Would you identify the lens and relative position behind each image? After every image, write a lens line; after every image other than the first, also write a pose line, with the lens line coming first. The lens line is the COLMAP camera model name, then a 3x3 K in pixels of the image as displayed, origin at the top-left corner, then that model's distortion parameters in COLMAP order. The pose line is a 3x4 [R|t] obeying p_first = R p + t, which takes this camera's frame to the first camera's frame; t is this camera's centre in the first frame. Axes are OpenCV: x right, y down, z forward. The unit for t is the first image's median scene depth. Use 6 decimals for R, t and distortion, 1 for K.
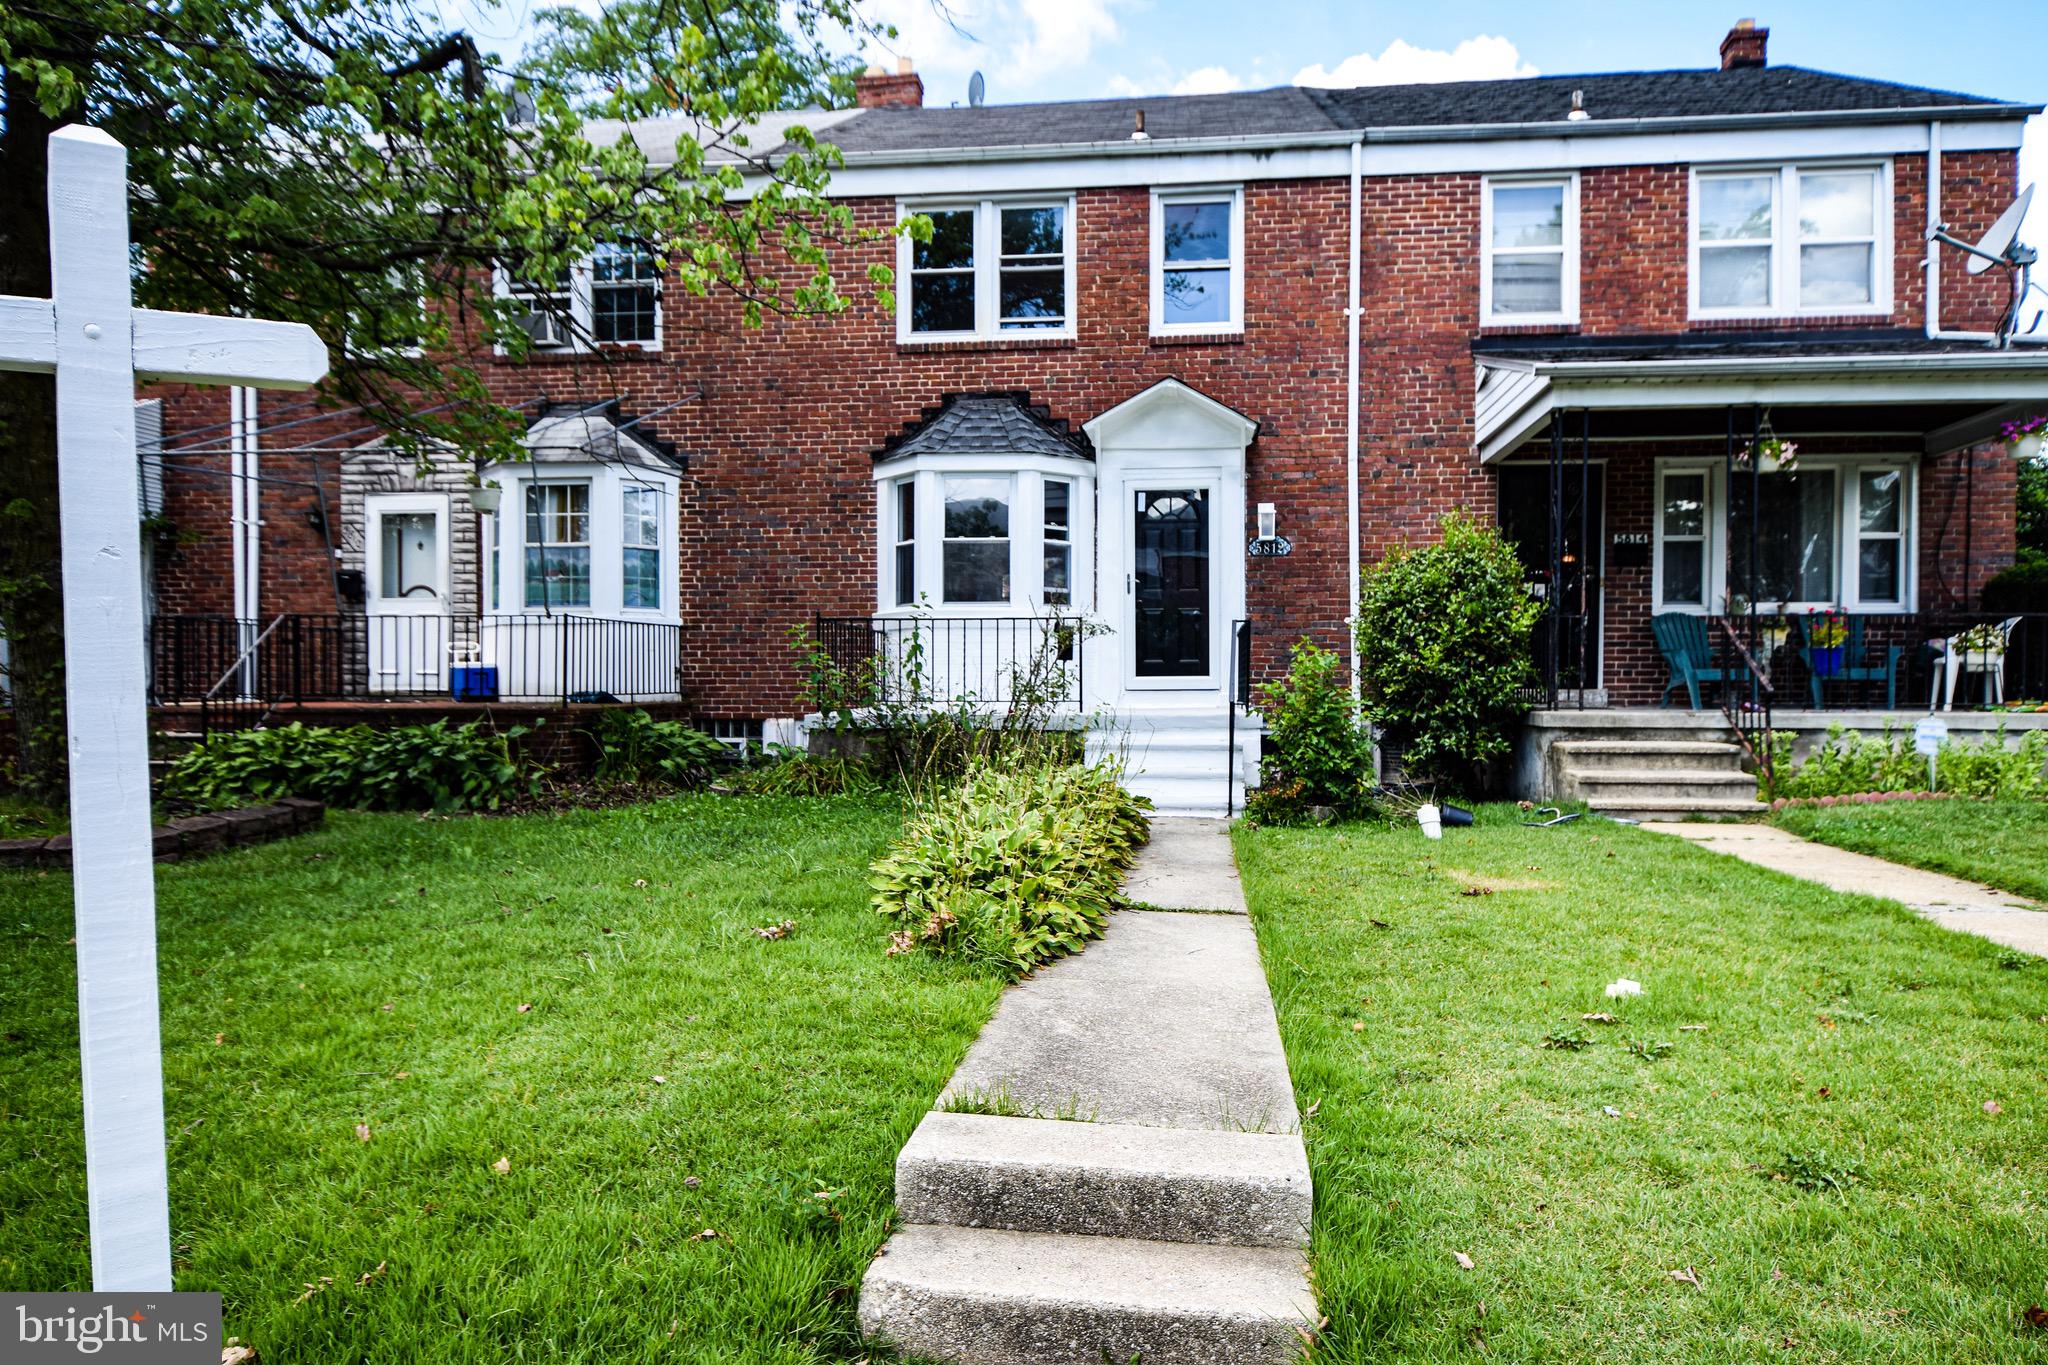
lens RADIAL K [[1346.5, 0, 1027.1], [0, 1346.5, 690.9], [0, 0, 1]] dist [0.027397, -0.018252]
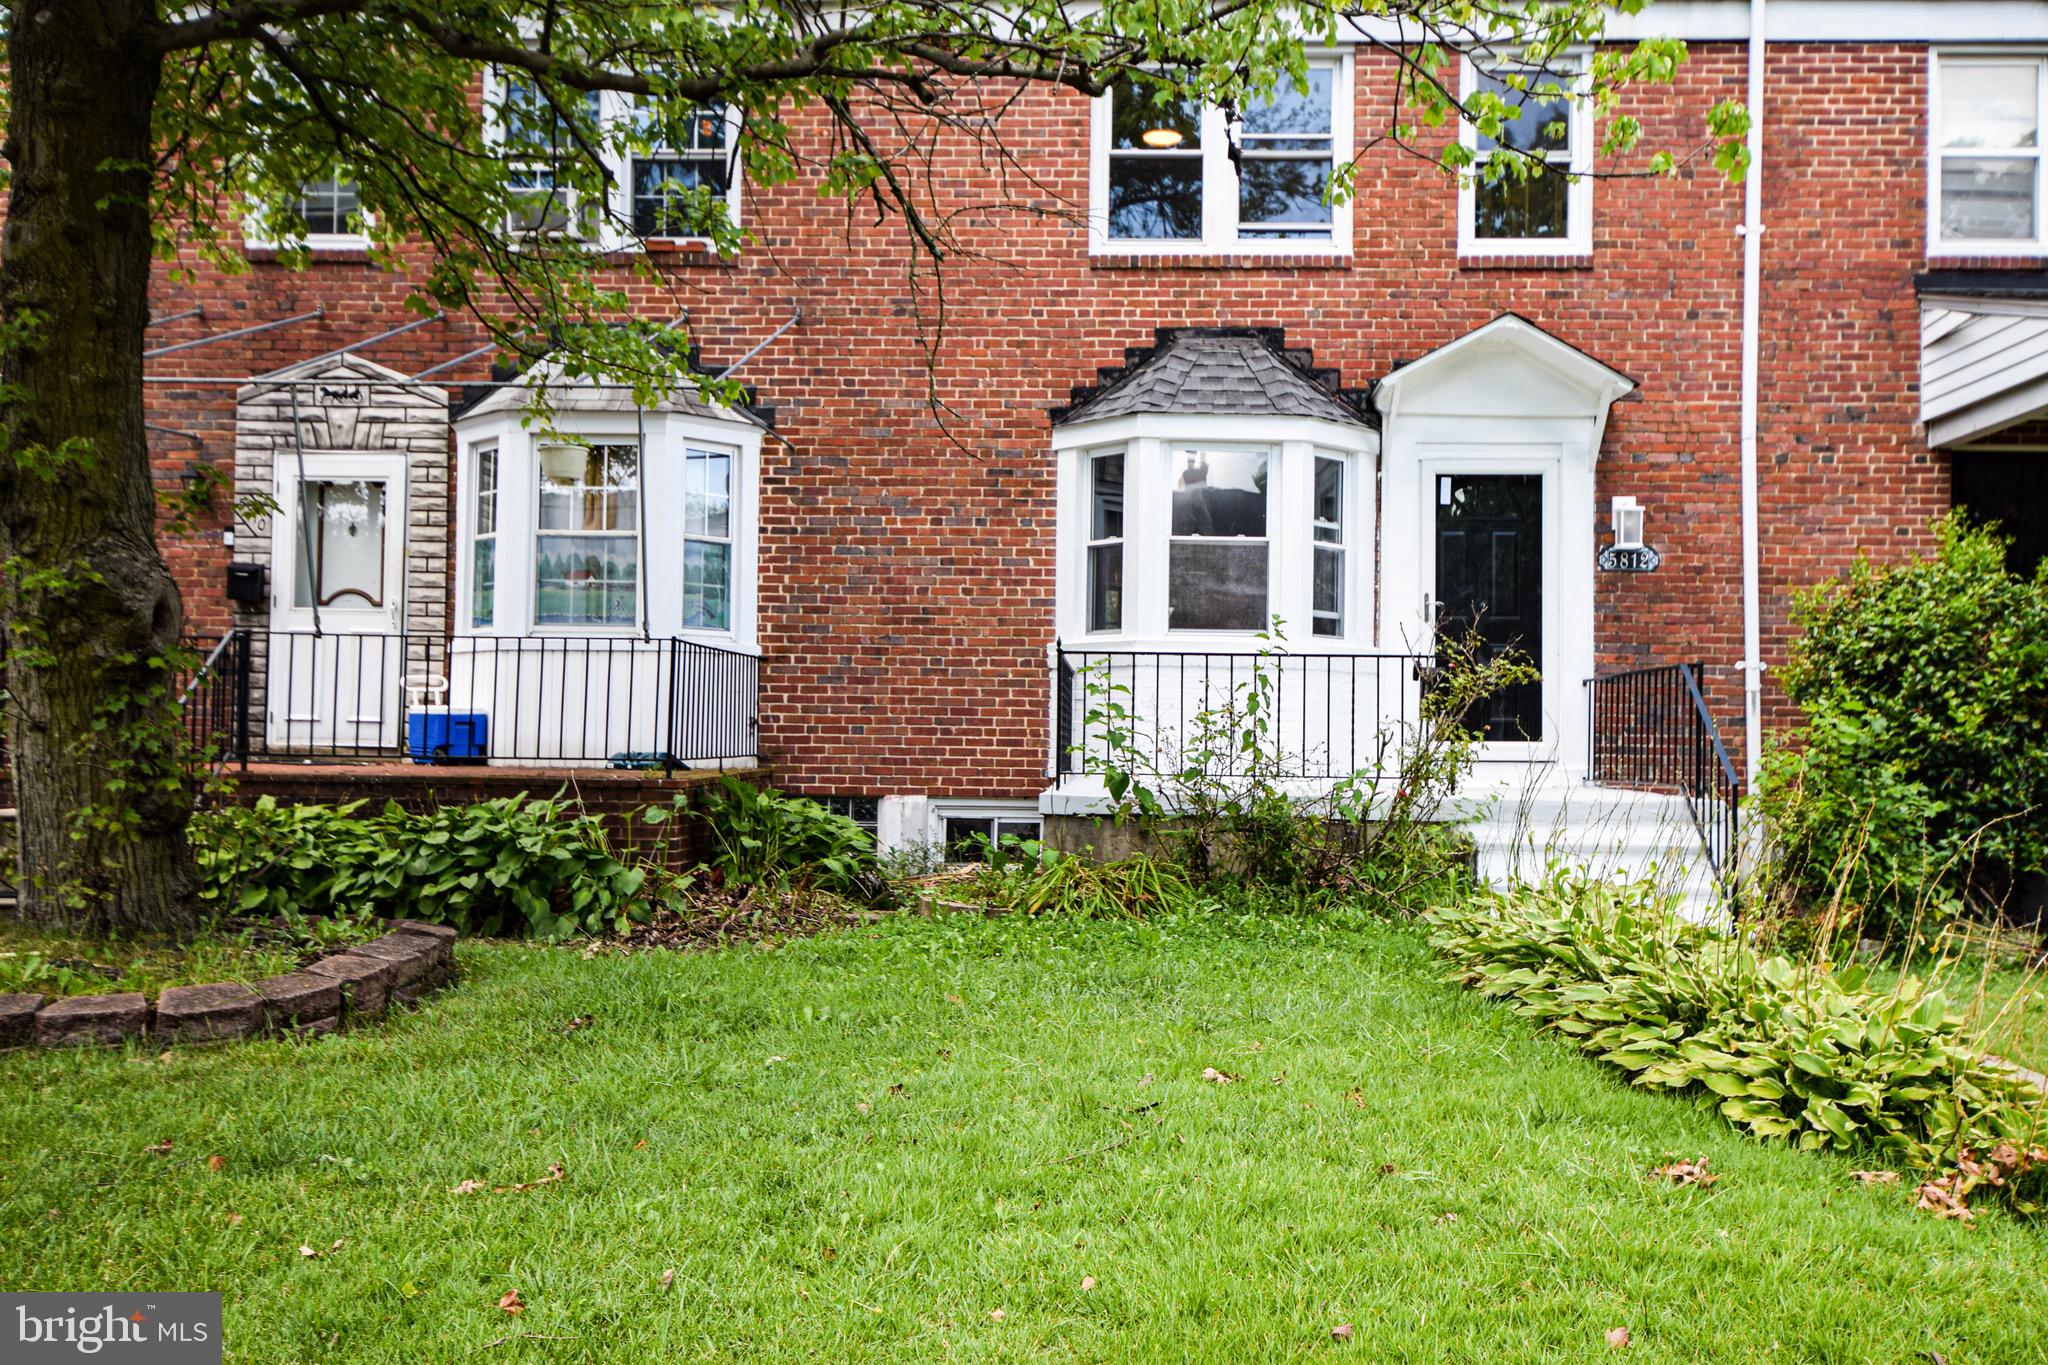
lens RADIAL K [[1825.8, 0, 1023.8], [0, 1825.8, 679.6], [0, 0, 1]] dist [0.039067, -0.004945]
pose [[0.996519, 0.016836, 0.081650, -0.207161], [-0.013610, 0.999110, -0.039918, -0.001850], [-0.082250, 0.038668, 0.995861, 0.079226]]
